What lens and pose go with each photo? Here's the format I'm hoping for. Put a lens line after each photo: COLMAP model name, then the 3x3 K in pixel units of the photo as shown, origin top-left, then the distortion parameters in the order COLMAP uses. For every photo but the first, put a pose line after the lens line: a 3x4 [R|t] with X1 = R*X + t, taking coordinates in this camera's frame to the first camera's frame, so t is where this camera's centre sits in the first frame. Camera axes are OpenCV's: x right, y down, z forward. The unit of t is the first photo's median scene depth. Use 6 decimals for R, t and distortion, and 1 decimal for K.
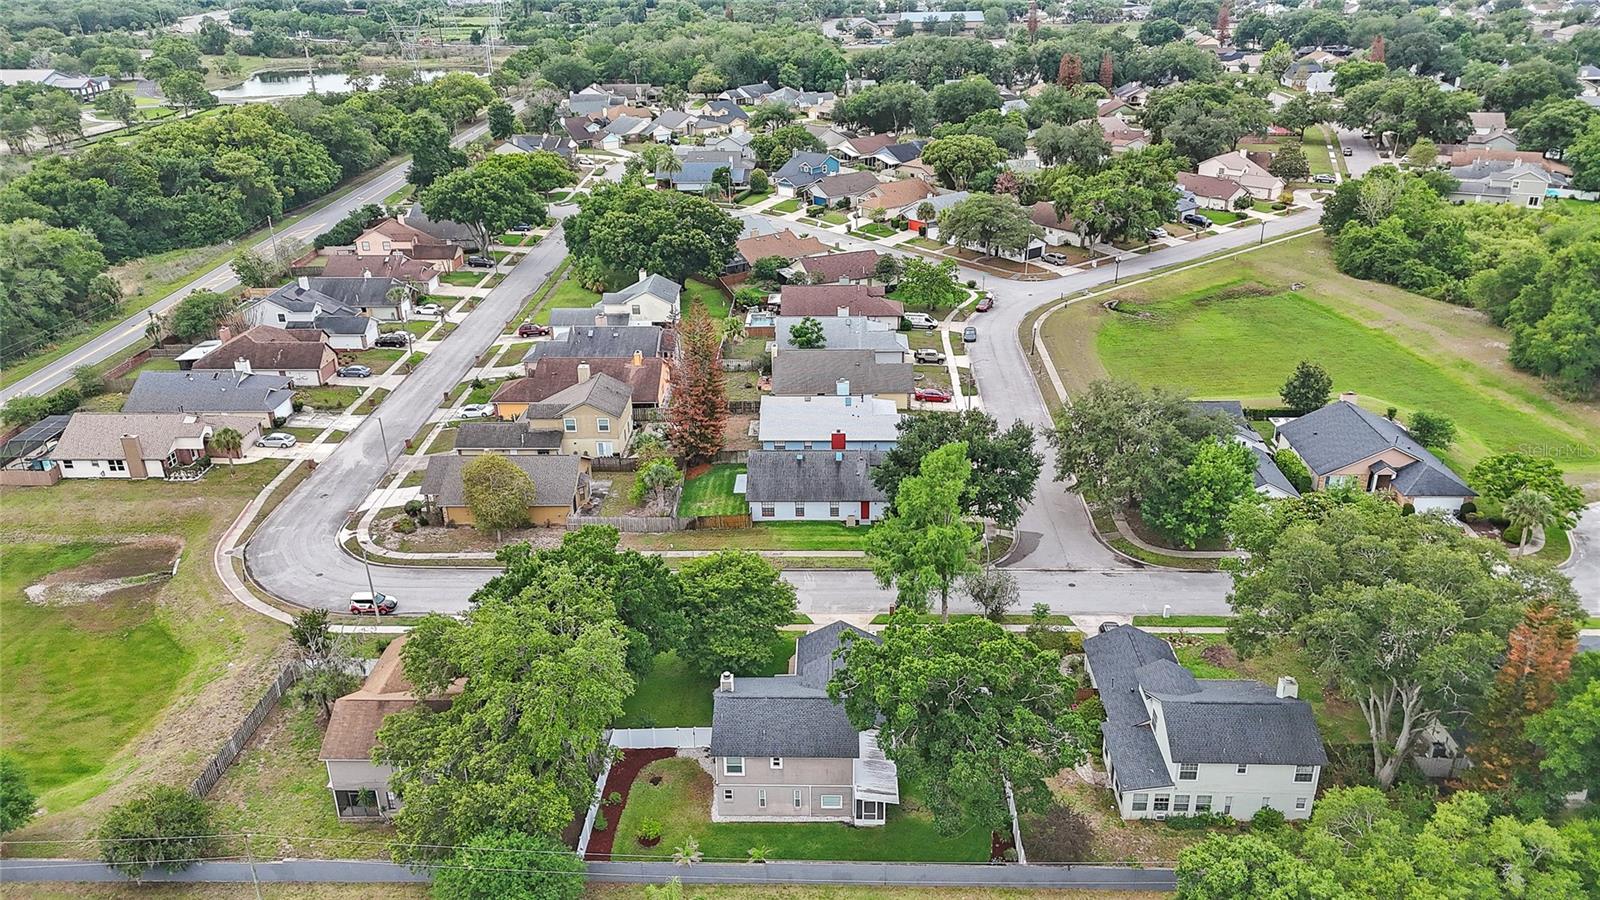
lens RADIAL K [[1176.5, 0, 799.5], [0, 1176.5, 456.0], [0, 0, 1]] dist [0.082762, -0.079742]
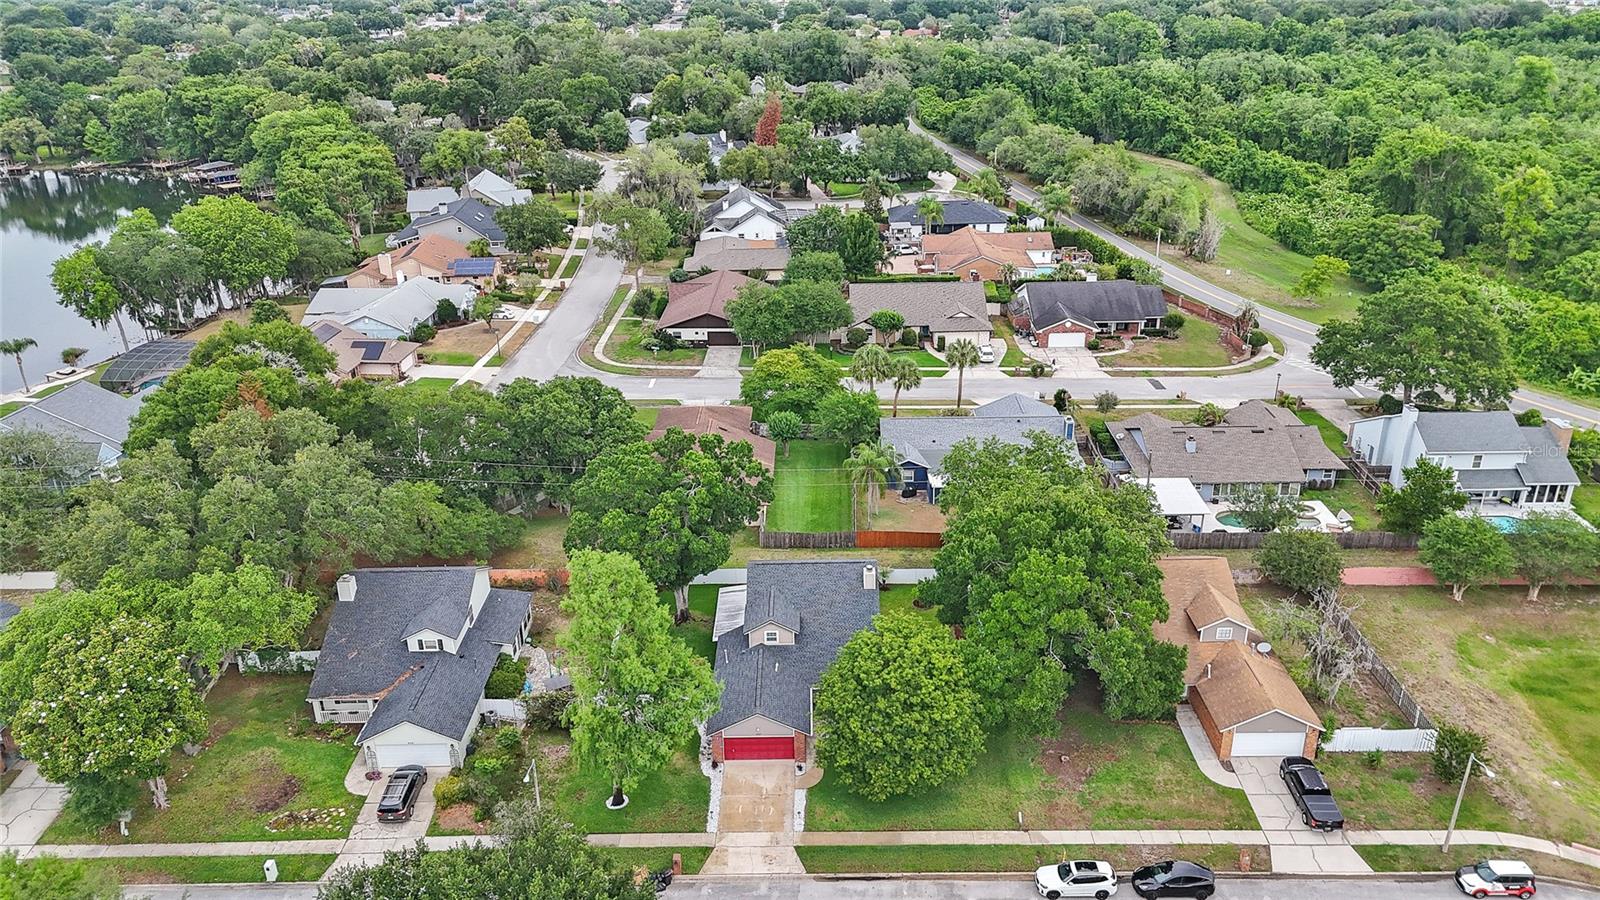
lens RADIAL K [[1159.8, 0, 800.0], [0, 1159.8, 450.0], [0, 0, 1]] dist [0.082428, -0.106797]
pose [[-0.998894, 0.044667, -0.014661, 0.008319], [0.019562, 0.678509, 0.734332, -0.496605], [0.042748, 0.733233, -0.678632, 1.240875]]
